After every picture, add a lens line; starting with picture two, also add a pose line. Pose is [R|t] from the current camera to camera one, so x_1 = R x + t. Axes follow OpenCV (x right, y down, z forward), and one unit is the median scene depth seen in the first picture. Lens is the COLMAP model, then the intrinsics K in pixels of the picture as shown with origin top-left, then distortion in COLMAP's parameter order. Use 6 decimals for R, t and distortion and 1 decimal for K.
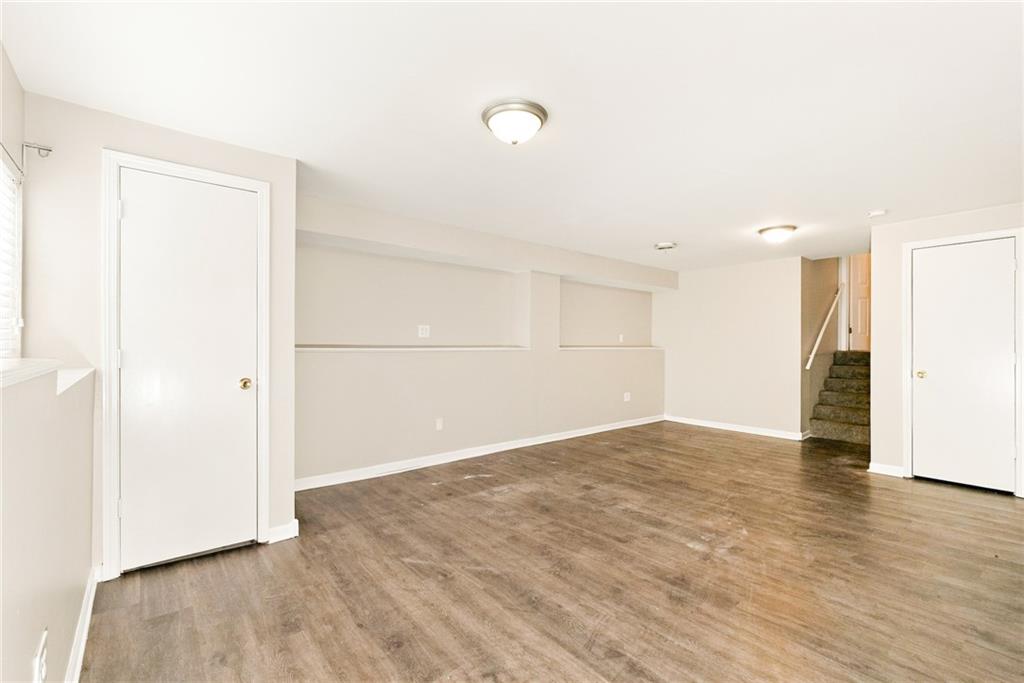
lens RADIAL K [[441.9, 0, 511.9], [0, 441.9, 342.0], [0, 0, 1]] dist [0.000860, 0.000725]
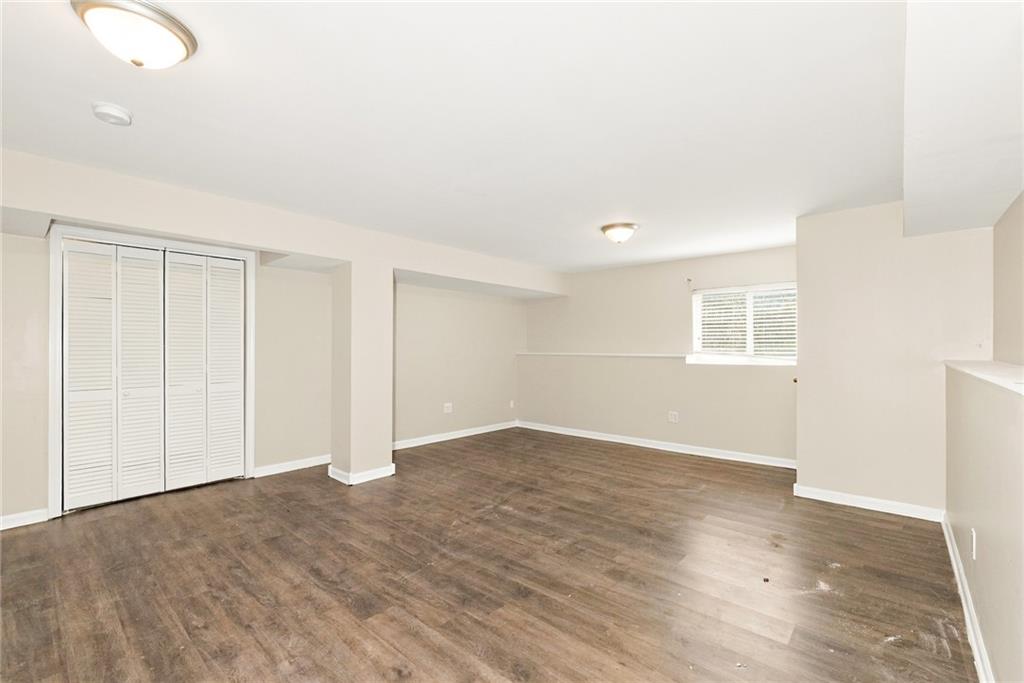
lens RADIAL K [[441.9, 0, 511.8], [0, 441.9, 344.0], [0, 0, 1]] dist [0.000860, 0.000725]
pose [[-0.988885, -0.009642, -0.148373, 0.573182], [-0.009304, 0.999952, -0.002973, -0.014686], [0.148394, -0.001559, -0.988927, 2.186488]]
